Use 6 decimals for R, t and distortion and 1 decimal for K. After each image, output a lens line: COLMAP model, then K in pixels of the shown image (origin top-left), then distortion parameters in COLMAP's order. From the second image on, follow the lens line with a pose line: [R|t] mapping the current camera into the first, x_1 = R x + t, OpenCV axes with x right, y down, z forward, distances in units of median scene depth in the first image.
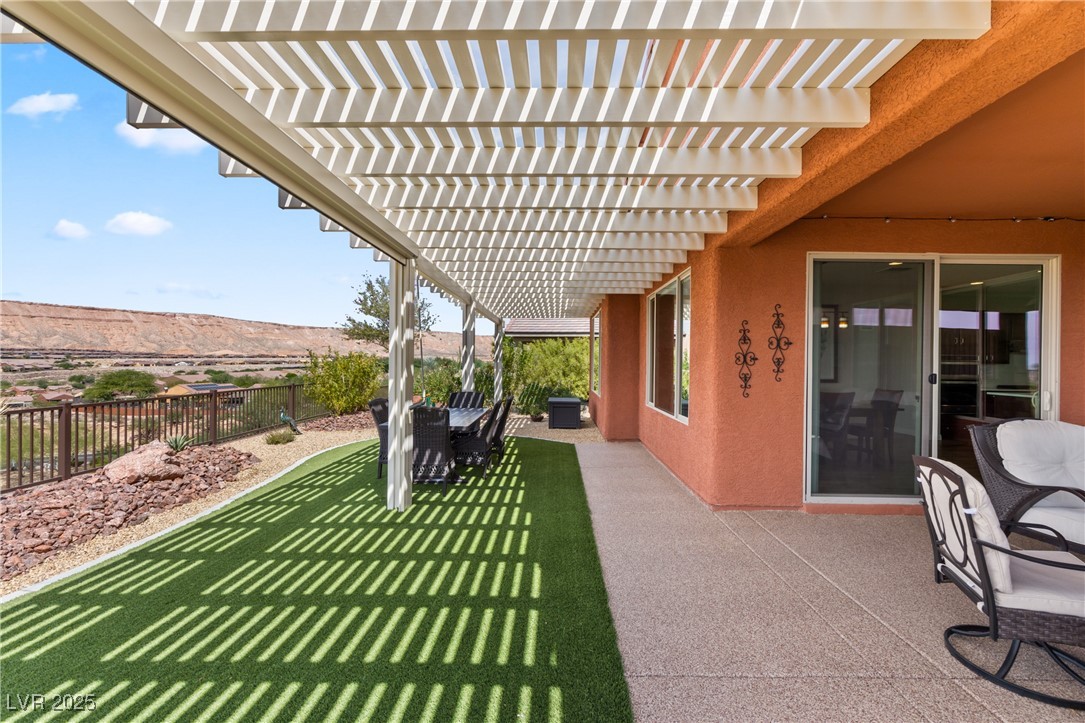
lens RADIAL K [[449.1, 0, 548.3], [0, 449.1, 361.1], [0, 0, 1]] dist [-0.006483, 0.000750]
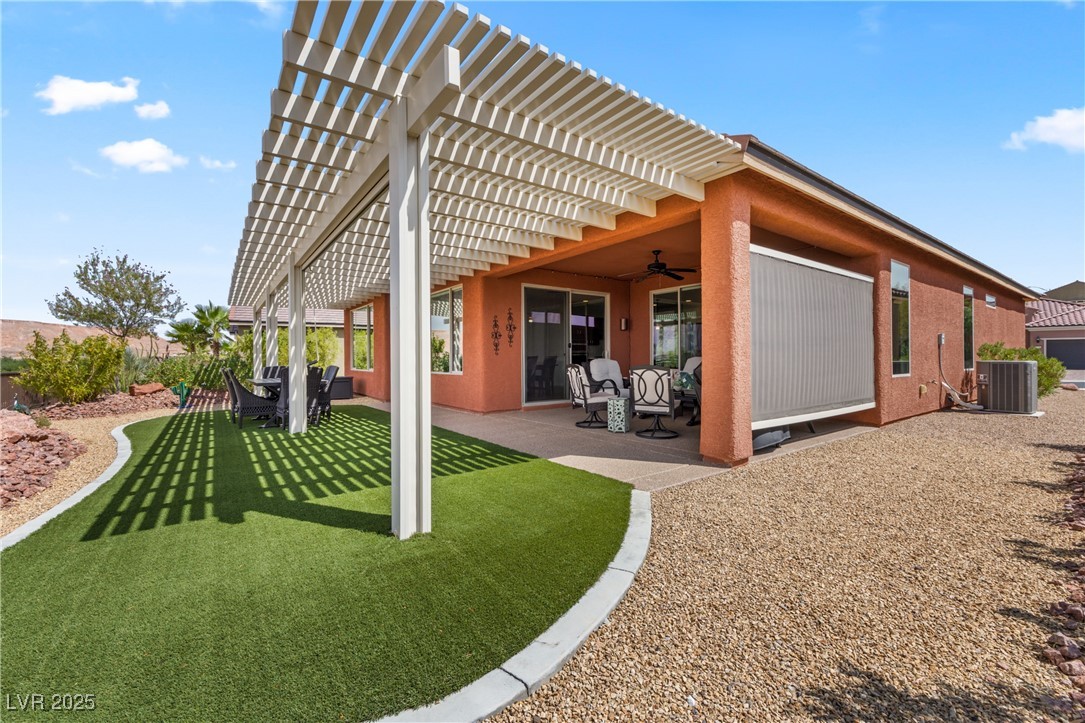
lens RADIAL K [[449.1, 0, 533.6], [0, 449.1, 360.1], [0, 0, 1]] dist [-0.006483, 0.000750]
pose [[0.802545, -0.018175, 0.596314, -0.294809], [0.016222, 0.999831, 0.008641, 0.043571], [-0.596370, 0.002738, 0.802705, -0.327475]]
